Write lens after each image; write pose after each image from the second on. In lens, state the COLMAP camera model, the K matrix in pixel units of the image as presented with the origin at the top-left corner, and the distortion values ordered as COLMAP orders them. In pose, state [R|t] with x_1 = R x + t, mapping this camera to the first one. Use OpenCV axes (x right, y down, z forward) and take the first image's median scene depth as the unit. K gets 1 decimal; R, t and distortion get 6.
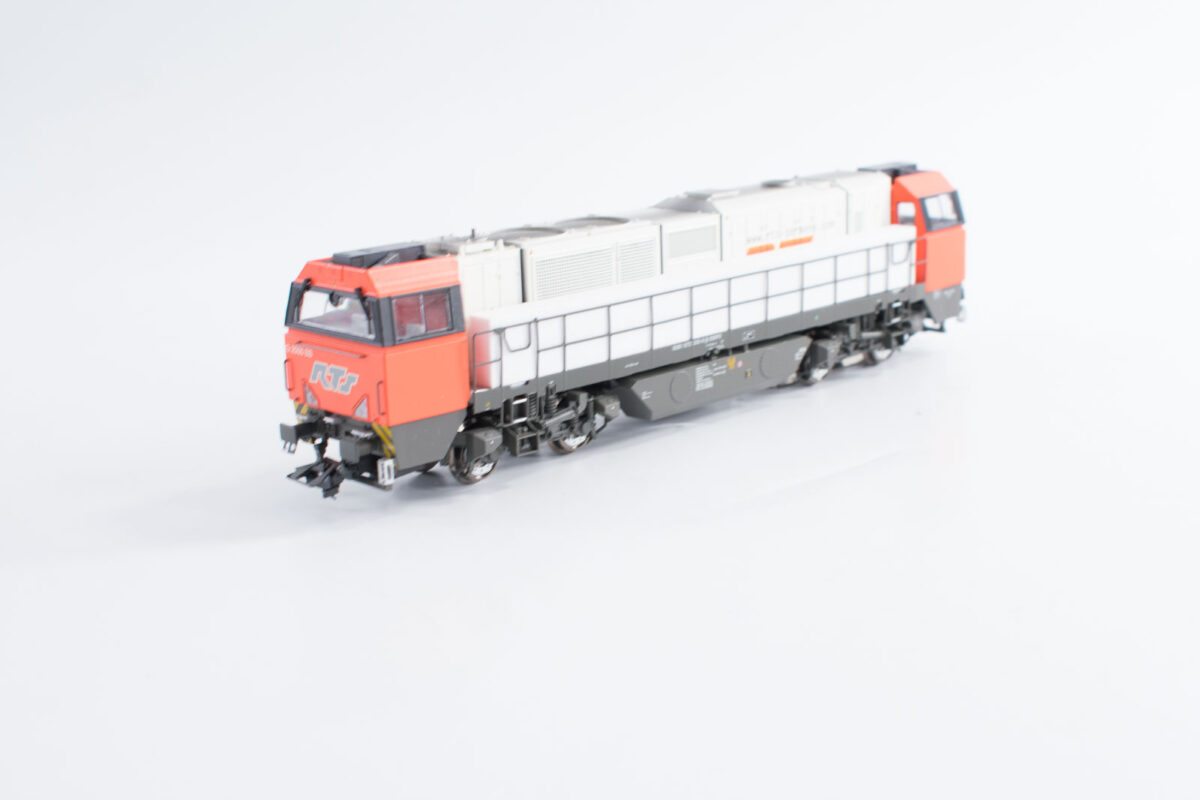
lens RADIAL K [[1673.0, 0, 600.0], [0, 1673.0, 400.0], [0, 0, 1]] dist [0.200798, -0.010277]
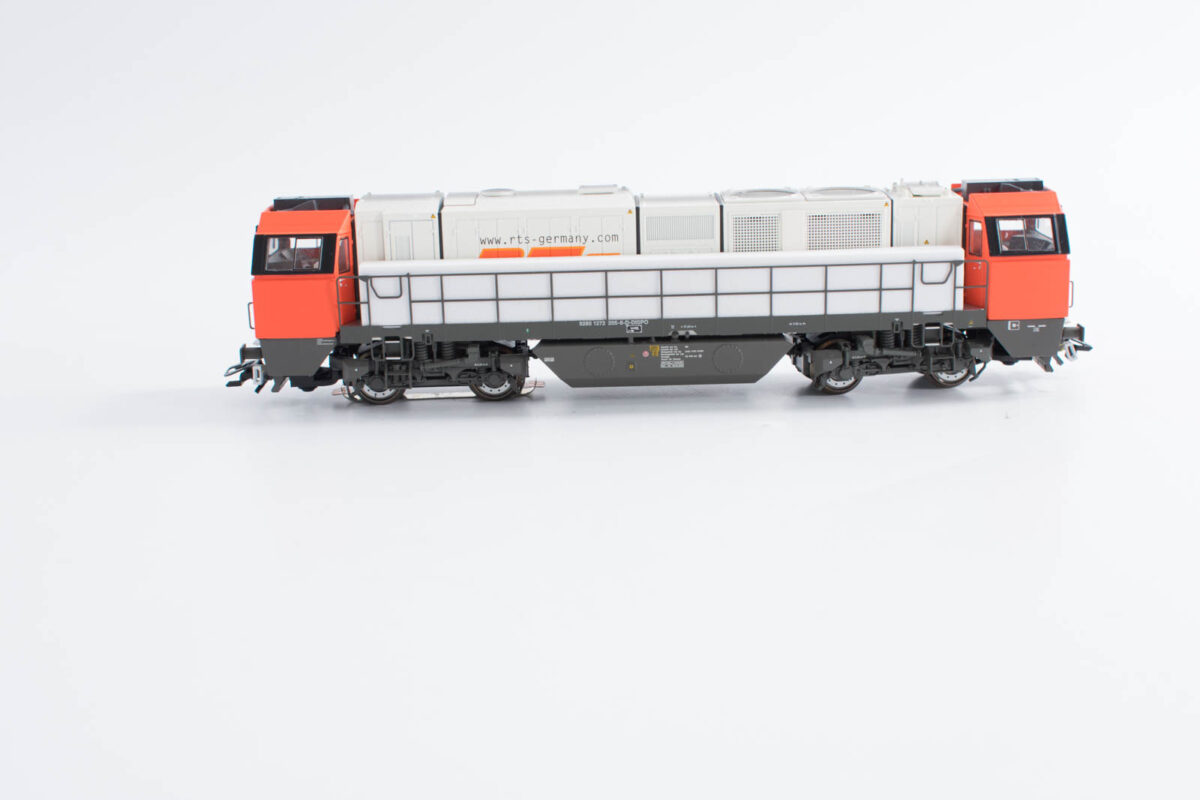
lens RADIAL K [[1673.0, 0, 600.0], [0, 1673.0, 400.0], [0, 0, 1]] dist [0.200798, -0.010277]
pose [[0.711837, 0.186154, -0.677225, 0.768400], [-0.164499, 0.981605, 0.096915, -0.086431], [0.682809, 0.042415, 0.729365, 0.213756]]
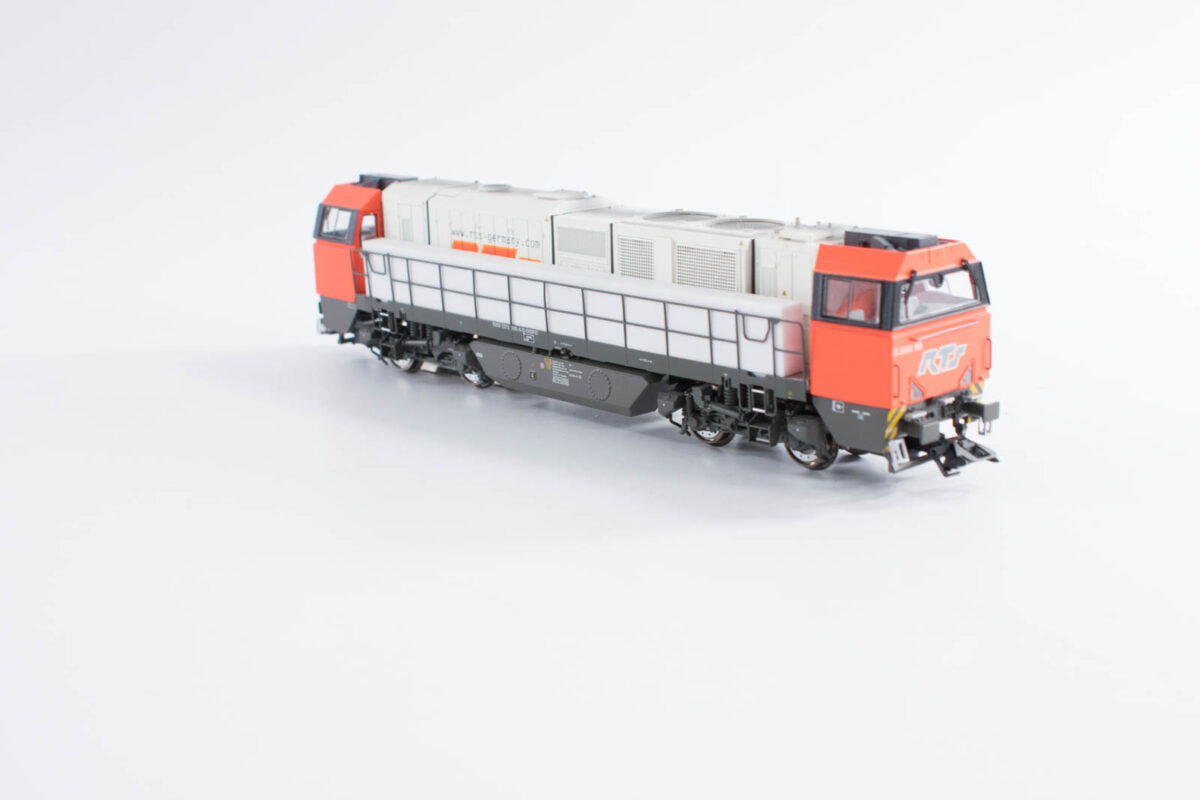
lens RADIAL K [[1673.0, 0, 600.0], [0, 1673.0, 400.0], [0, 0, 1]] dist [0.200798, -0.010277]
pose [[-0.018861, 0.273101, -0.961801, 1.068099], [-0.213163, 0.938756, 0.270737, -0.284836], [0.976835, 0.210126, 0.040509, 0.999227]]
